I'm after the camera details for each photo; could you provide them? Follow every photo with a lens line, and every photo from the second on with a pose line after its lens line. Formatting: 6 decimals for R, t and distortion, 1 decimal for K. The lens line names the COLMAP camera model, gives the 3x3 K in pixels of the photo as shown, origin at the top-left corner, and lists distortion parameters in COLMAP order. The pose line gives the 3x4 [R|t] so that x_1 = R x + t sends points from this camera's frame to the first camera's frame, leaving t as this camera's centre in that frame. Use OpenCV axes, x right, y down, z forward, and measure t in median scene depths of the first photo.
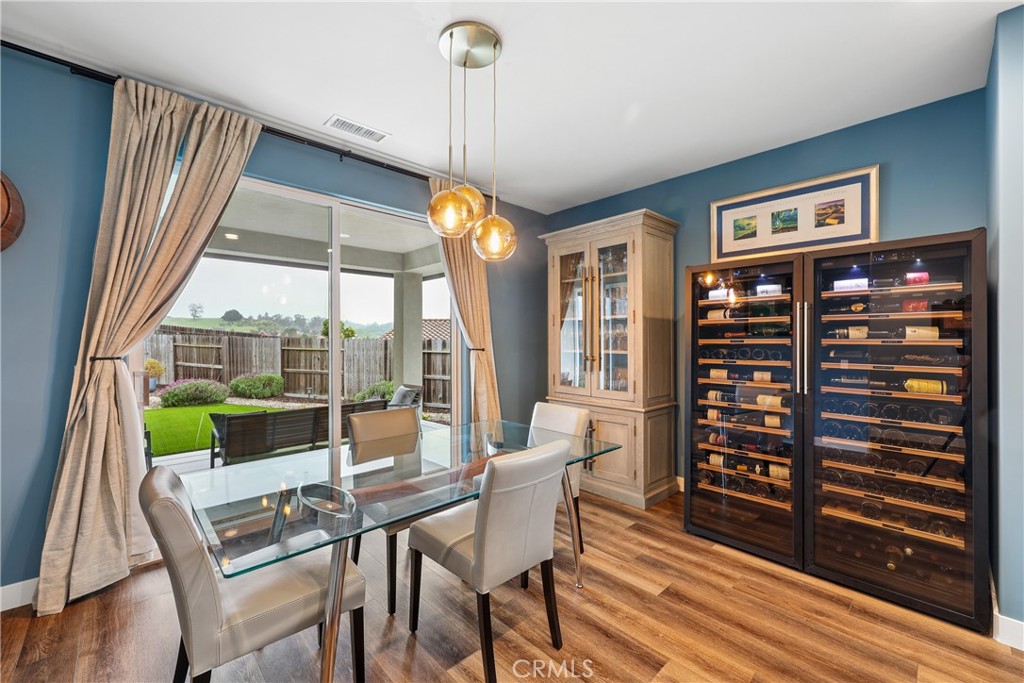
lens RADIAL K [[426.1, 0, 506.0], [0, 426.1, 336.1], [0, 0, 1]] dist [0.000591, 0.000199]
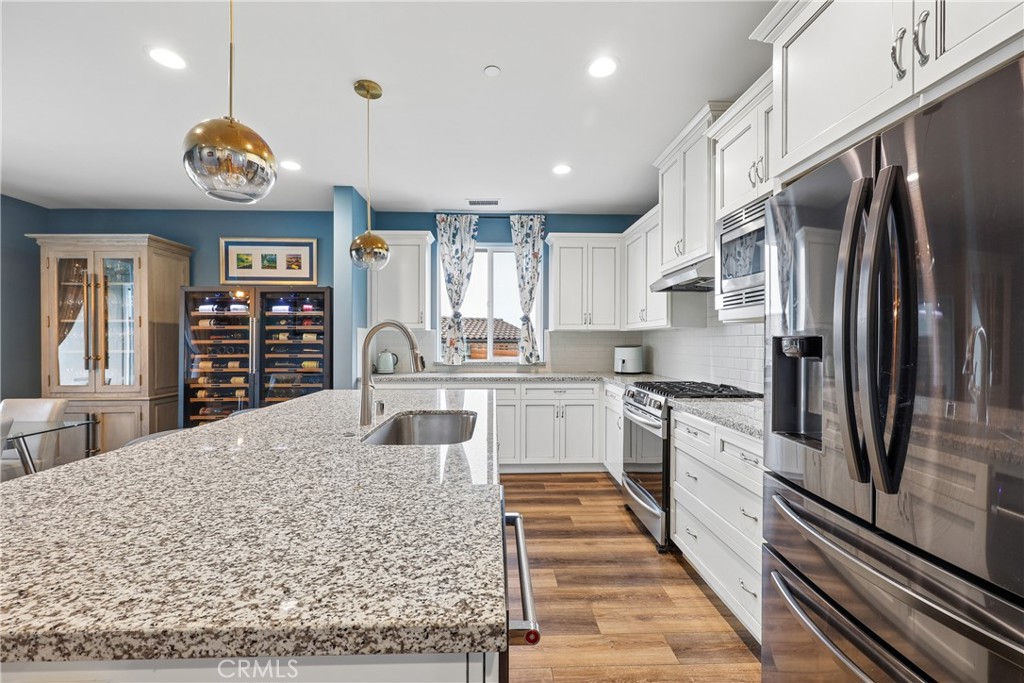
lens RADIAL K [[417.7, 0, 524.4], [0, 417.7, 343.1], [0, 0, 1]] dist [-0.001624, -0.000121]
pose [[0.647585, -0.004725, 0.761979, 0.131021], [-0.005071, 0.999932, 0.010511, -0.003086], [-0.761977, -0.010671, 0.647517, -0.724518]]
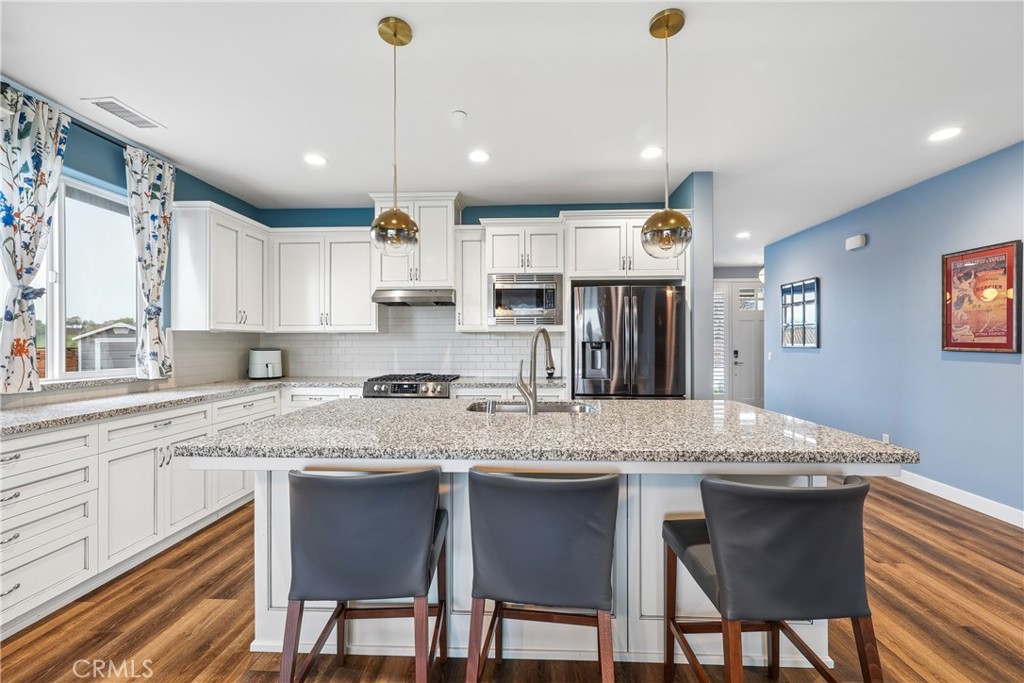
lens RADIAL K [[413.7, 0, 503.3], [0, 413.7, 342.8], [0, 0, 1]] dist [-0.000100, 0.000132]
pose [[-0.694801, -0.000164, 0.719202, -0.037640], [-0.004525, 0.999981, -0.004144, 0.003119], [-0.719188, -0.006133, -0.694789, 0.441543]]
